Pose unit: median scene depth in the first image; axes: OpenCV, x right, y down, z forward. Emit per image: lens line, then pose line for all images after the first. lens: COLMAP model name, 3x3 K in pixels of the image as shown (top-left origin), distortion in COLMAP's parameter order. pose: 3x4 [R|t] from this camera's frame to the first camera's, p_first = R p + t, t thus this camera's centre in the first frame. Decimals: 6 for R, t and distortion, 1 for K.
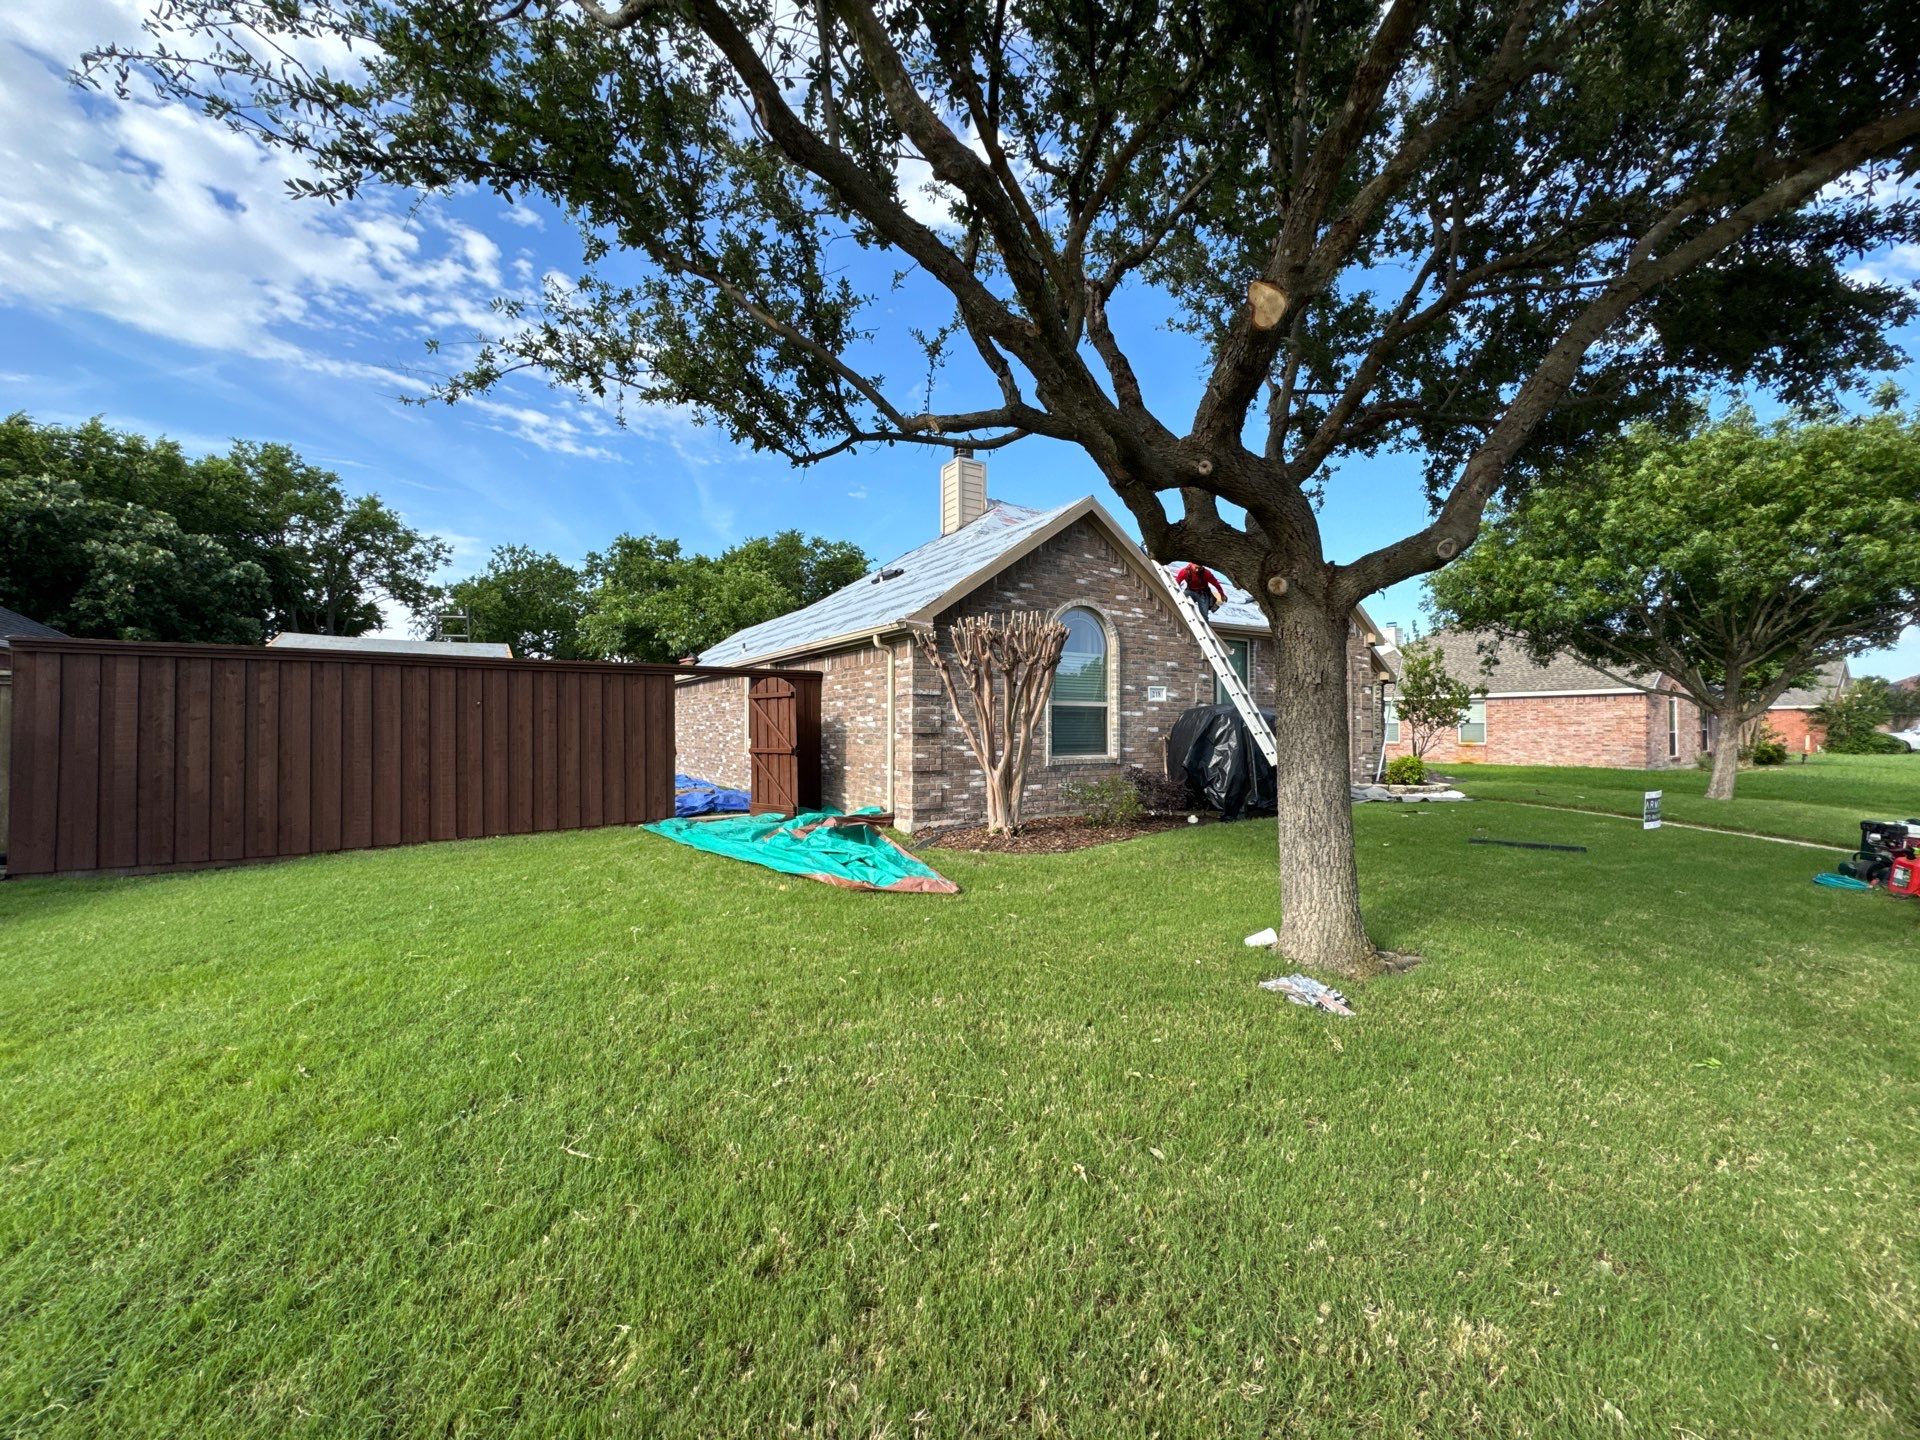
lens RADIAL K [[763.3, 0, 960.0], [0, 763.3, 720.0], [0, 0, 1]] dist [-0.000144, -0.000061]
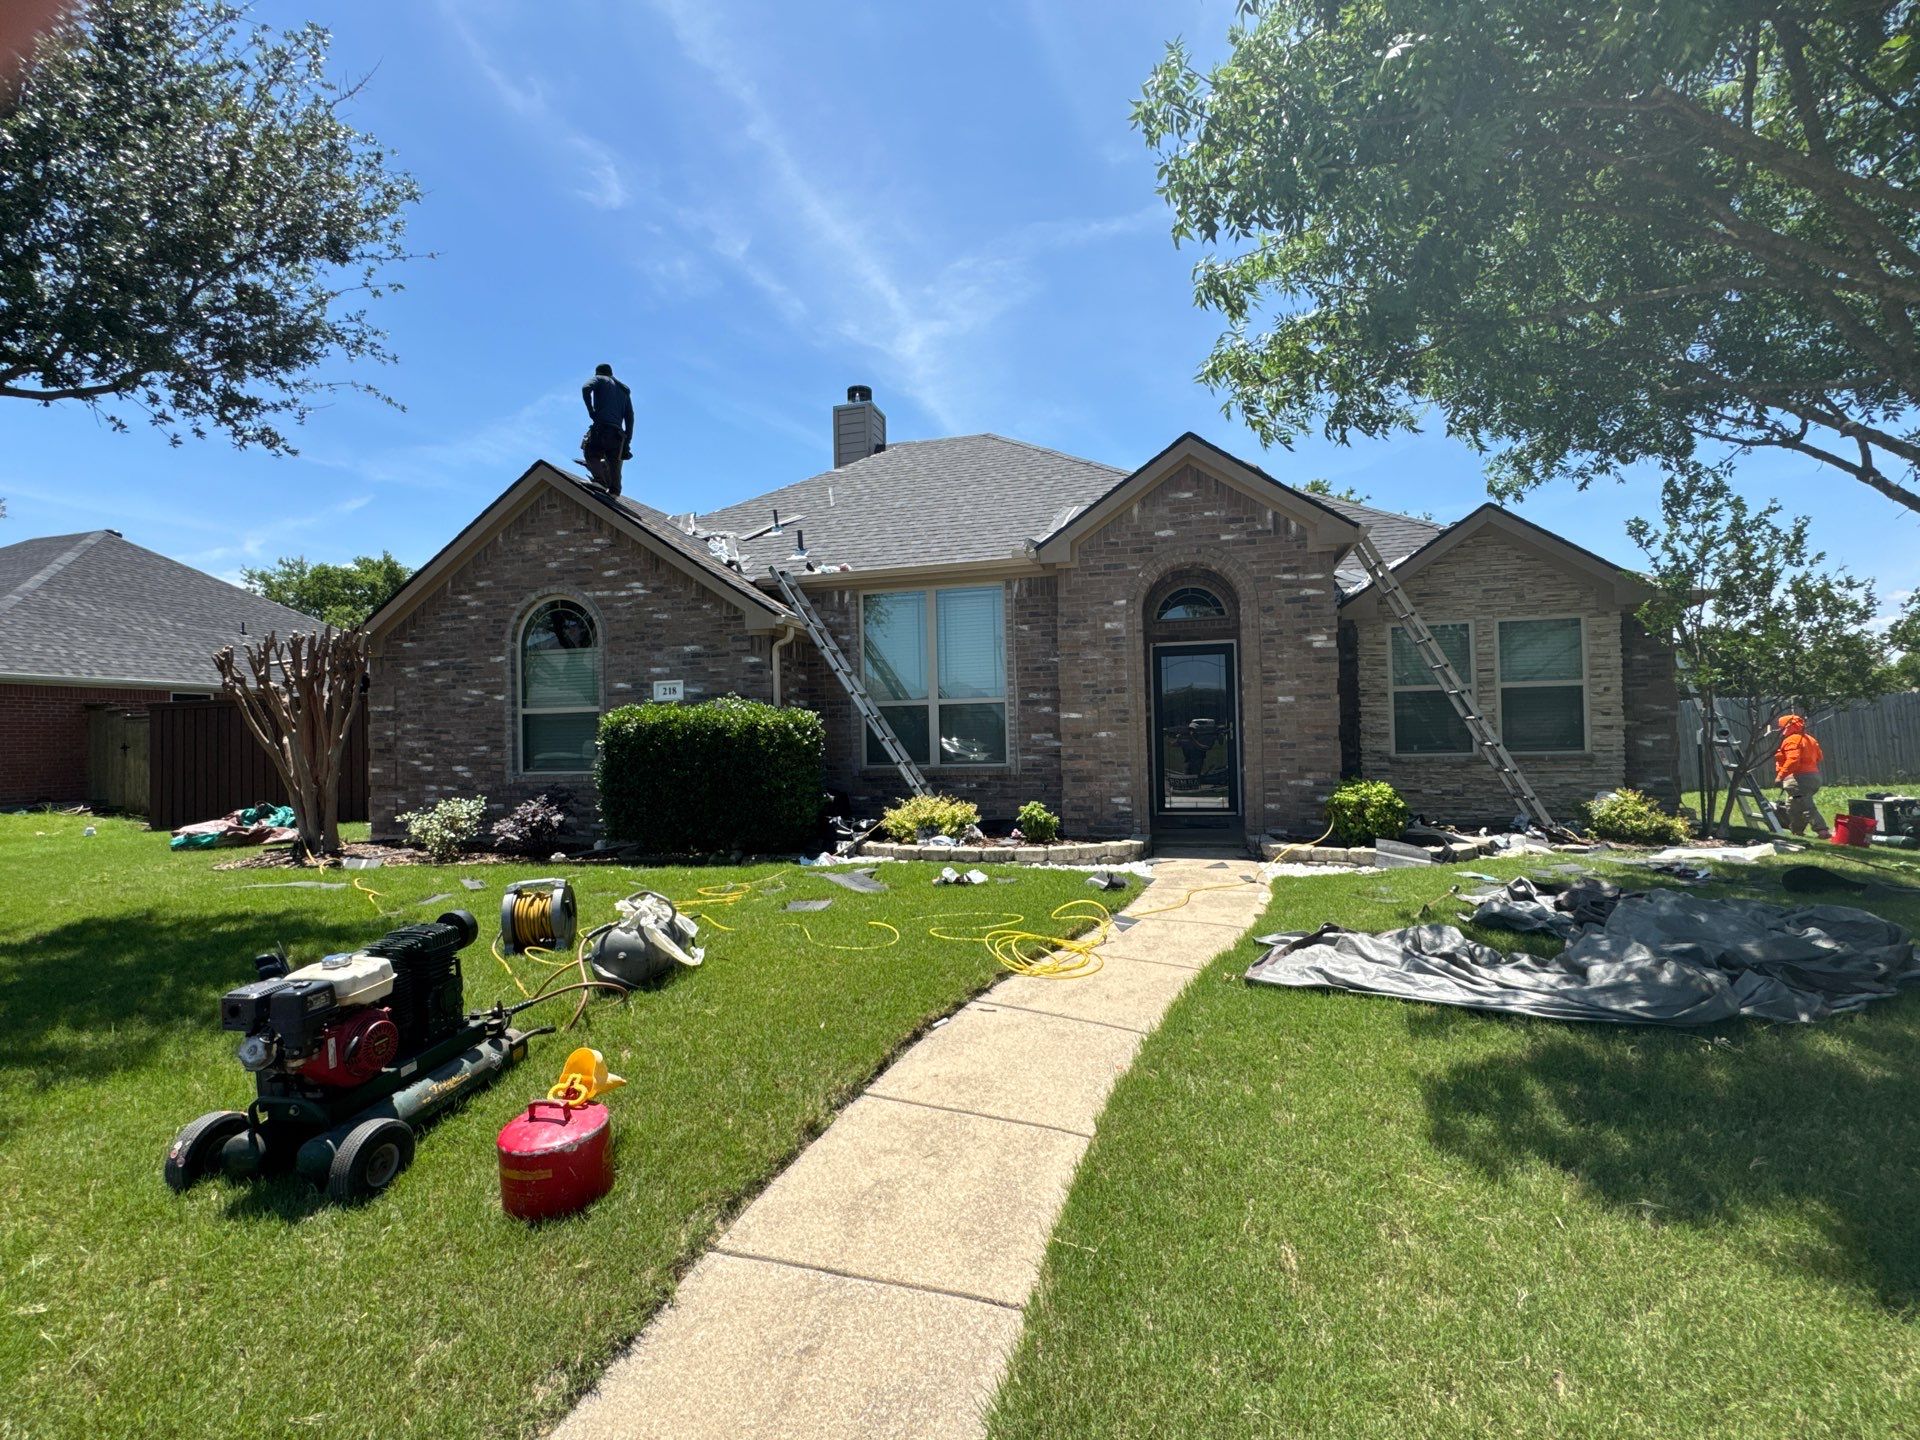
lens RADIAL K [[872.7, 0, 960.0], [0, 872.7, 720.0], [0, 0, 1]] dist [0.001110, -0.000556]
pose [[0.674795, -0.023489, -0.737631, 1.107431], [0.035188, 0.999381, 0.000366, 0.004799], [0.737166, -0.026203, 0.675204, 0.641268]]
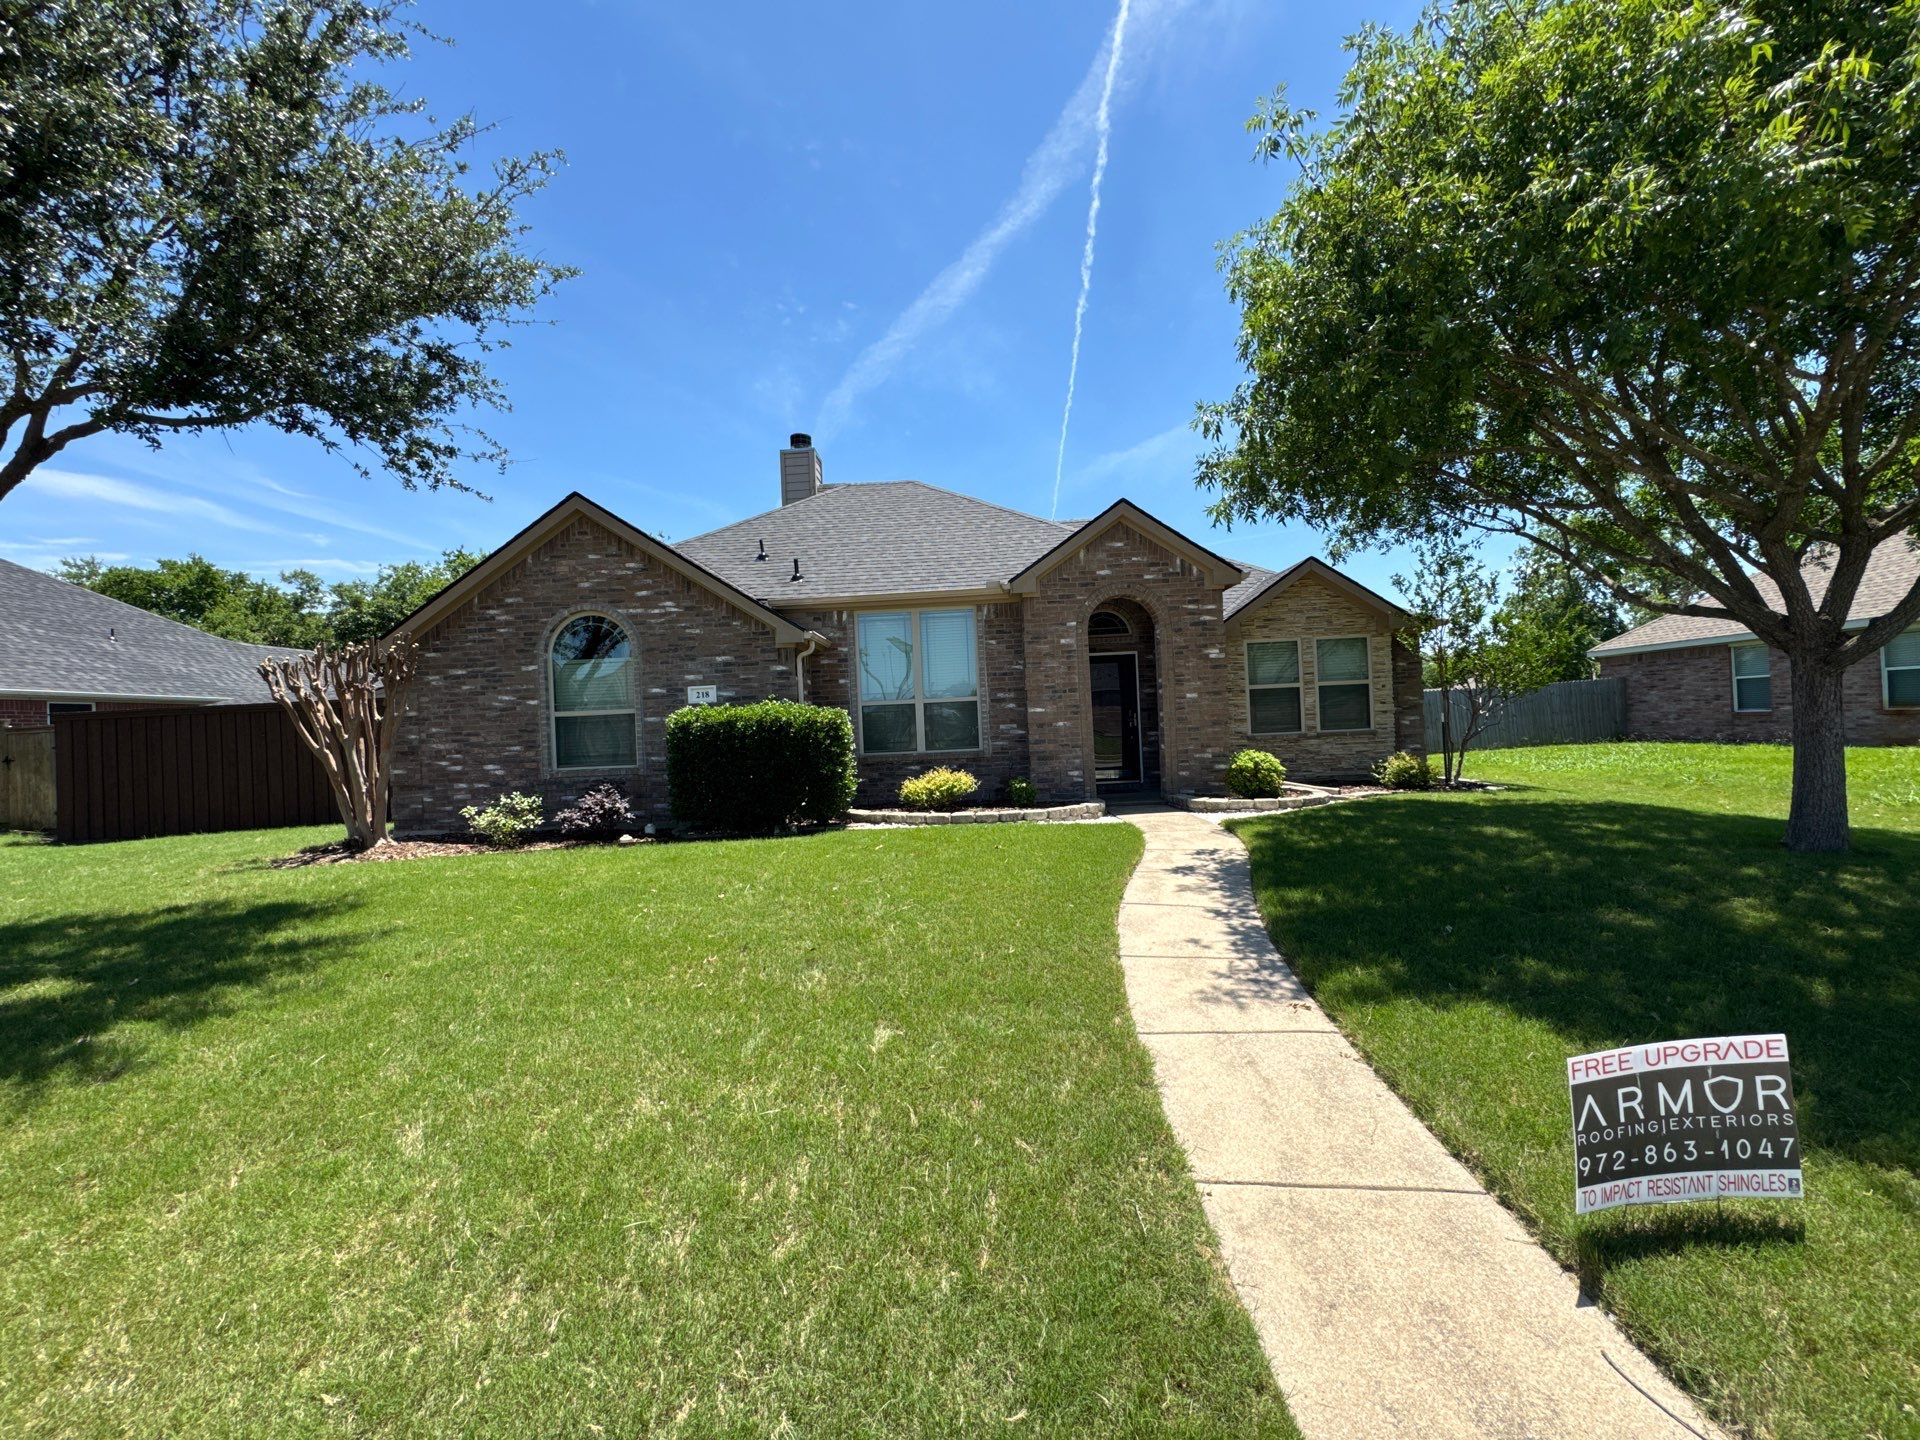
lens RADIAL K [[793.3, 0, 911.6], [0, 793.3, 719.1], [0, 0, 1]] dist [-0.000681, 0.000046]
pose [[0.825280, -0.036291, -0.563556, 0.995353], [0.052346, 0.998553, 0.012354, -0.004161], [0.562292, -0.039696, 0.825985, 0.382181]]
